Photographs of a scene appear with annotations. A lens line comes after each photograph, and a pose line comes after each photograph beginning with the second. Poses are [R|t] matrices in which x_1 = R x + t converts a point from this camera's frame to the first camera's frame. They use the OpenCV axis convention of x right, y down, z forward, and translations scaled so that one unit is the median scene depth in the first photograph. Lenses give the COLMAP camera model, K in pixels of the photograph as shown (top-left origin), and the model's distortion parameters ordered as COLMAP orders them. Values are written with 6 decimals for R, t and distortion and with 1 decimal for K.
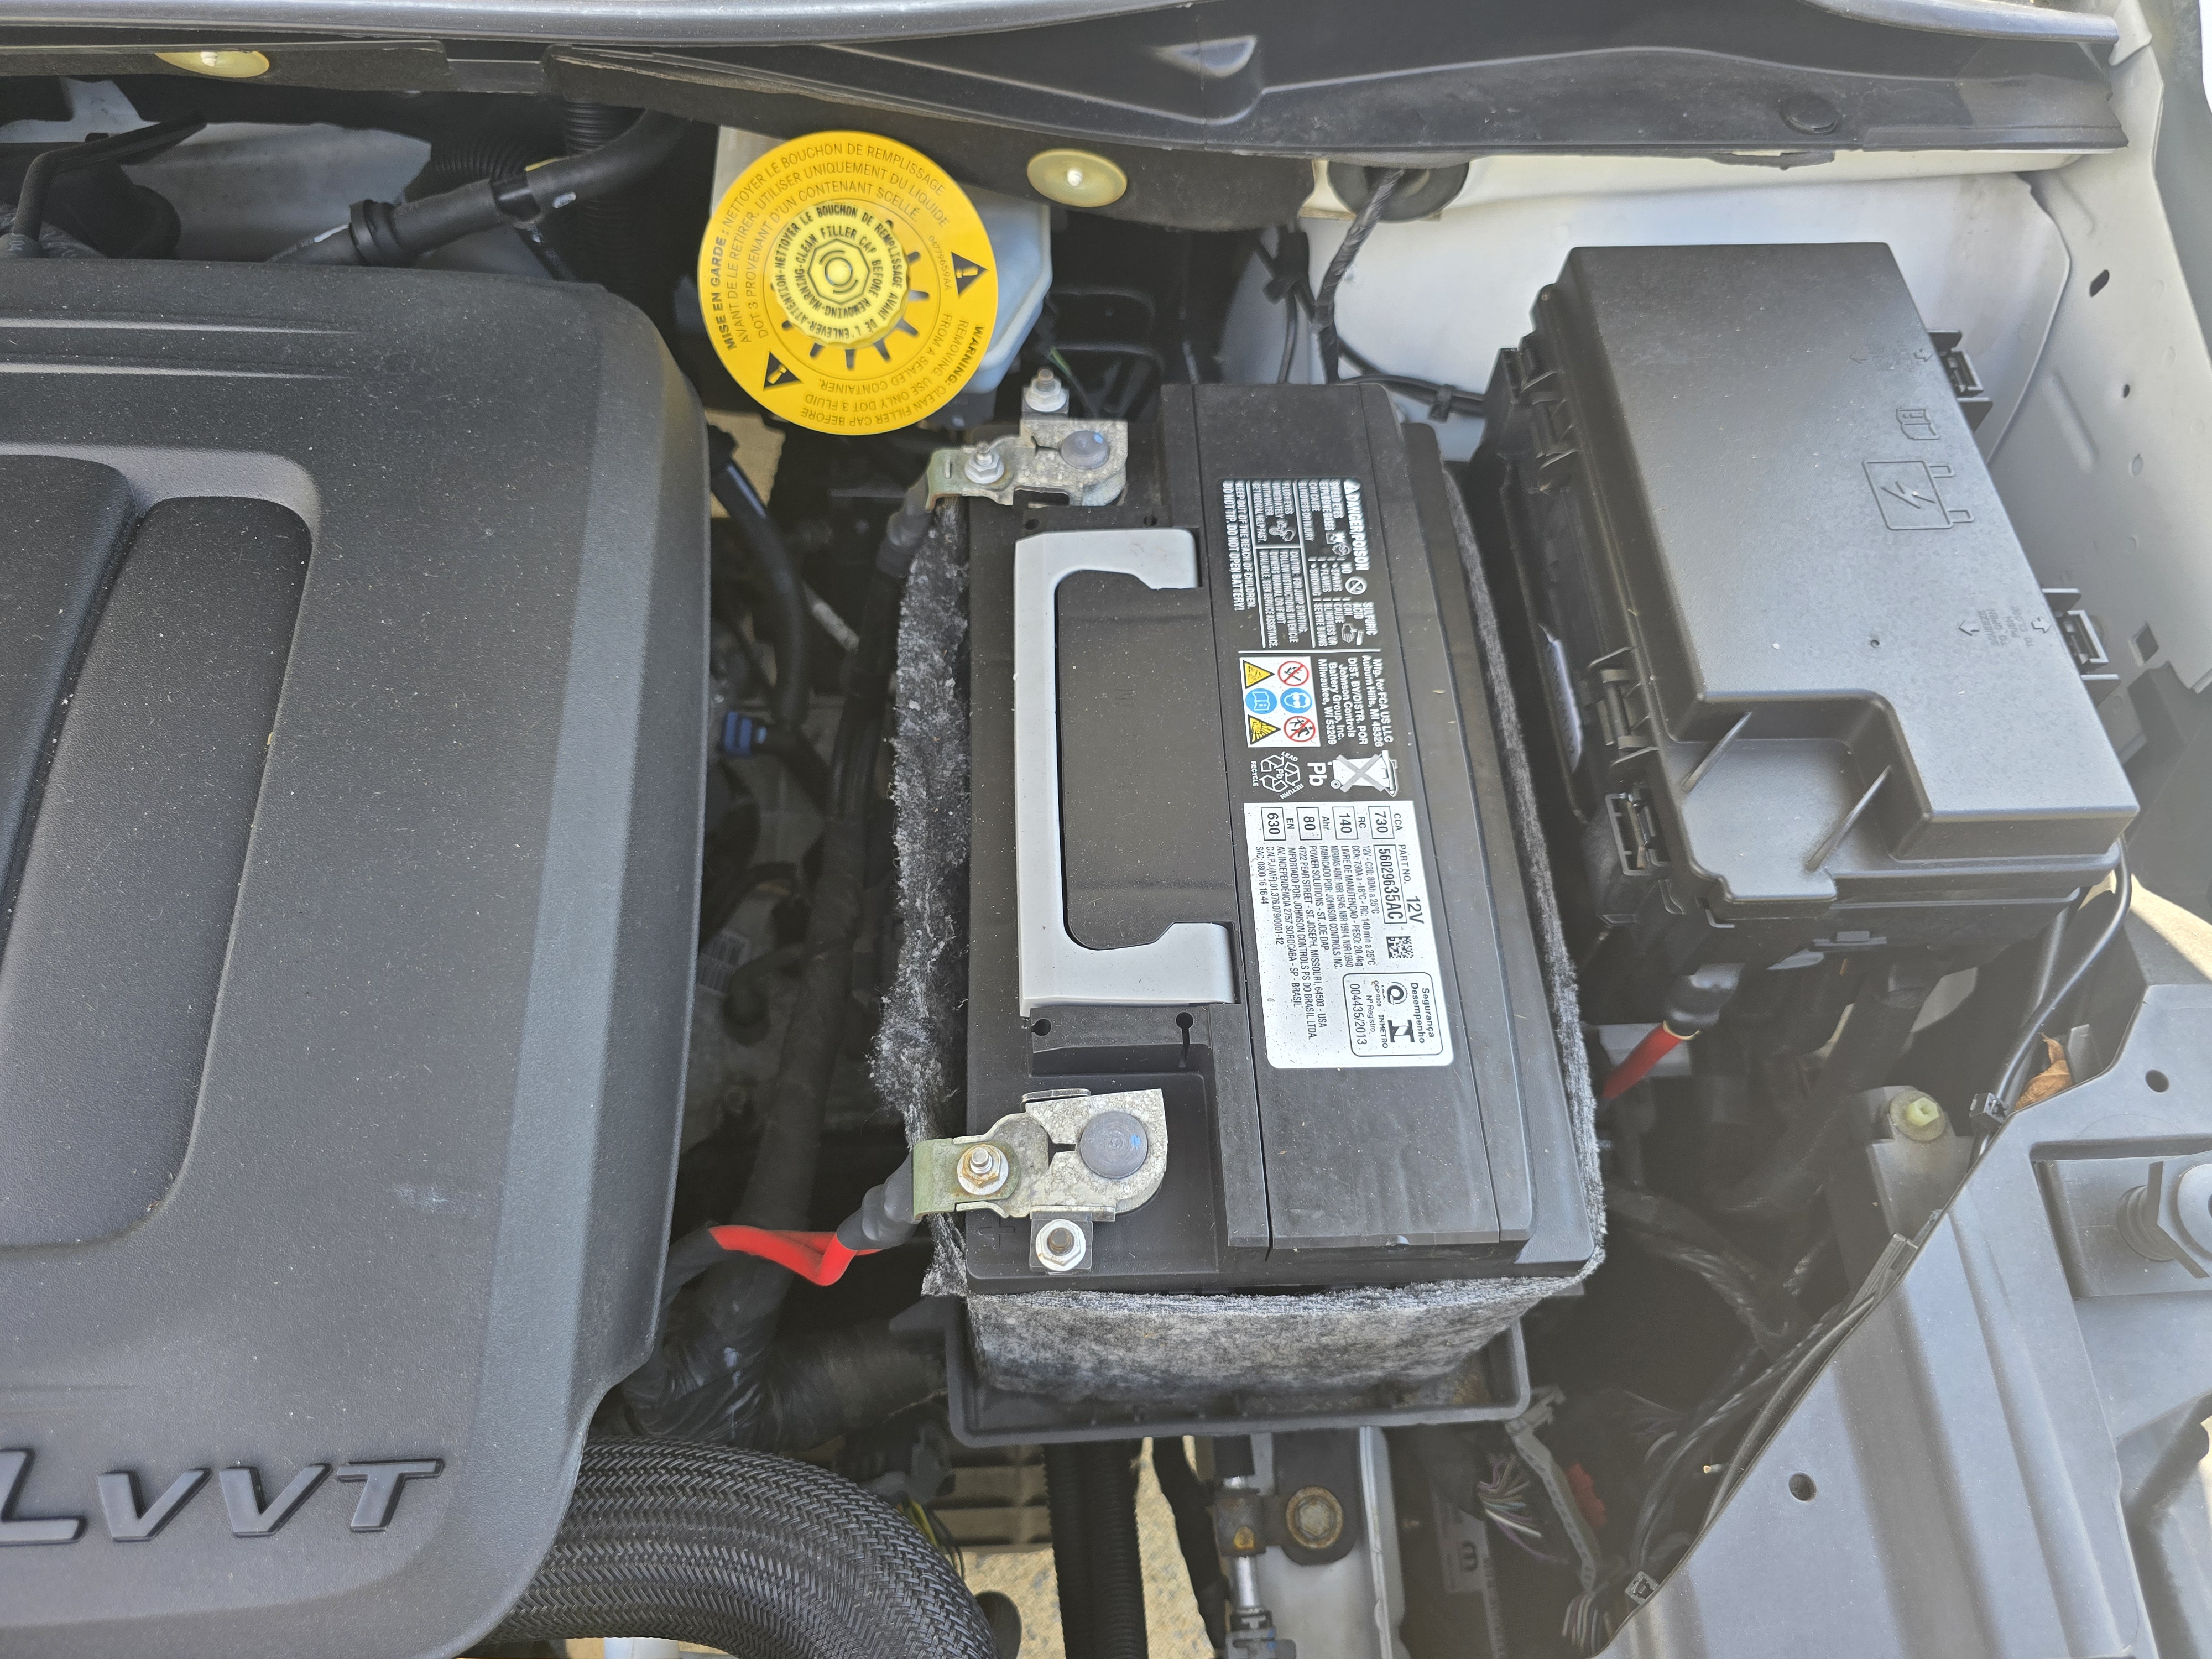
lens RADIAL K [[1511.4, 0, 1118.5], [0, 1511.4, 833.6], [0, 0, 1]] dist [0.032614, -0.032812]
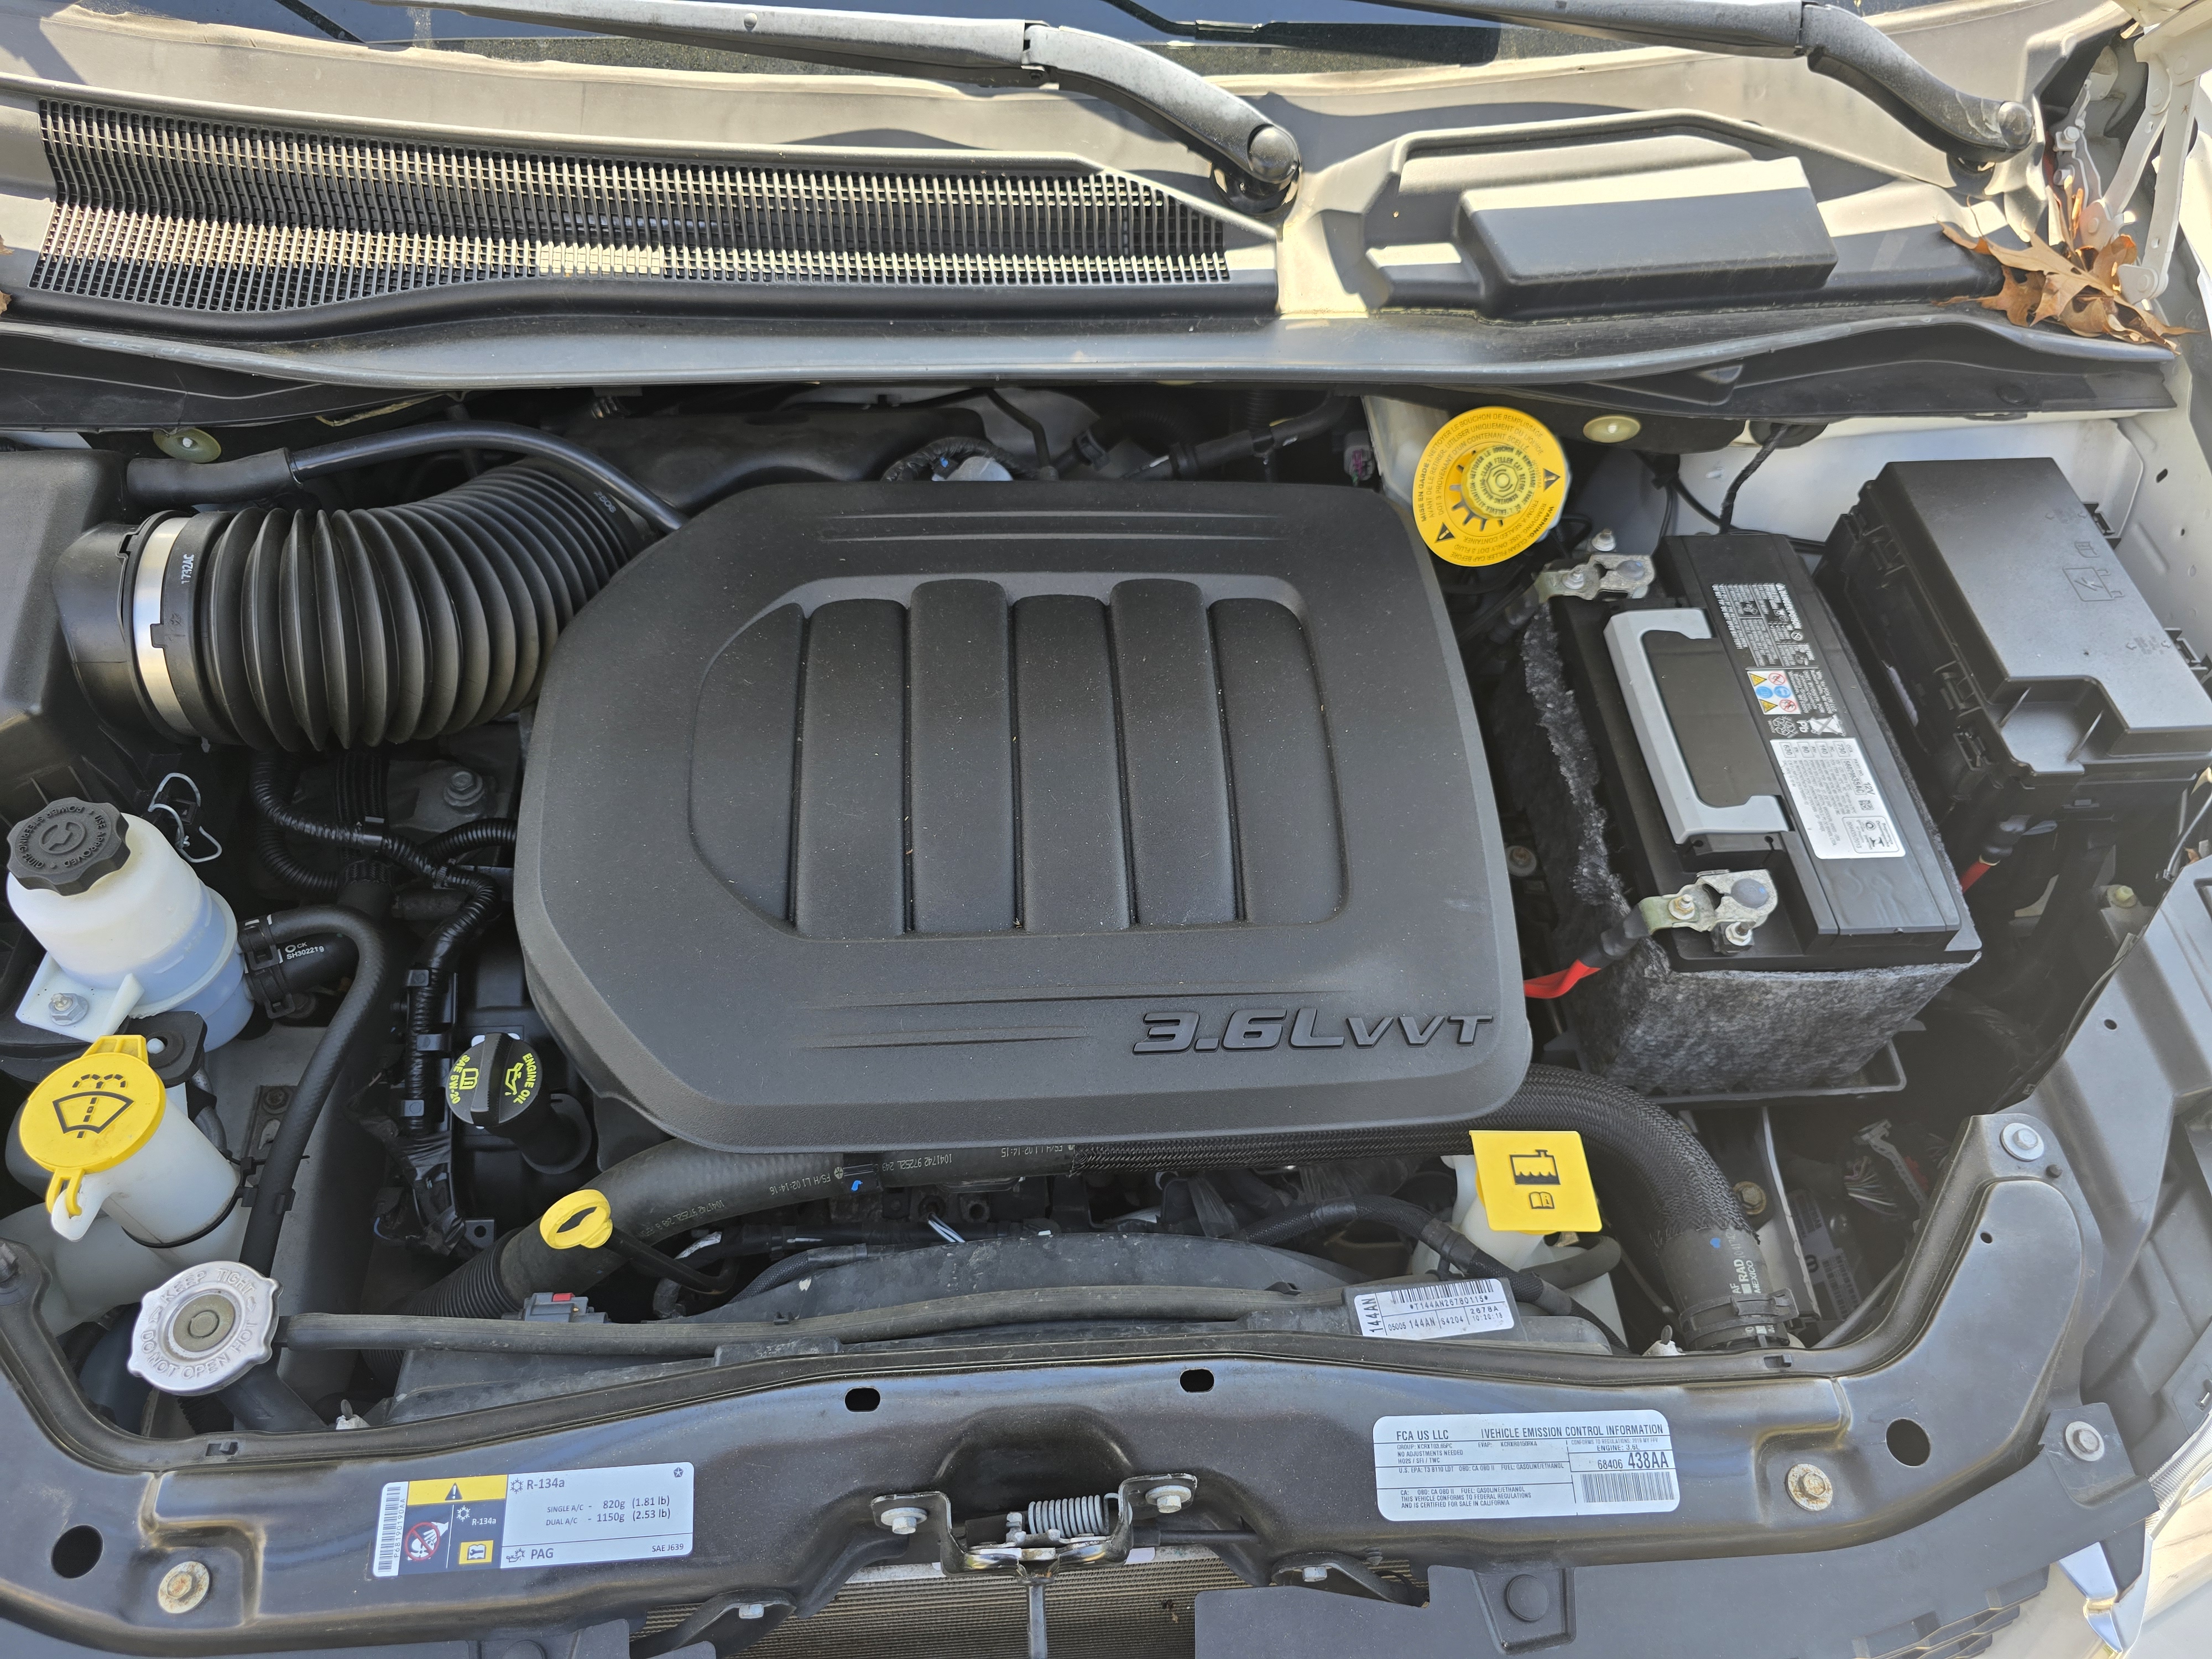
lens RADIAL K [[1511.4, 0, 1087.5], [0, 1511.4, 834.7], [0, 0, 1]] dist [0.032614, -0.032812]
pose [[0.999818, -0.015629, 0.010920, -0.775128], [0.016666, 0.994609, -0.102345, 0.270801], [-0.009261, 0.102508, 0.994689, -0.884520]]
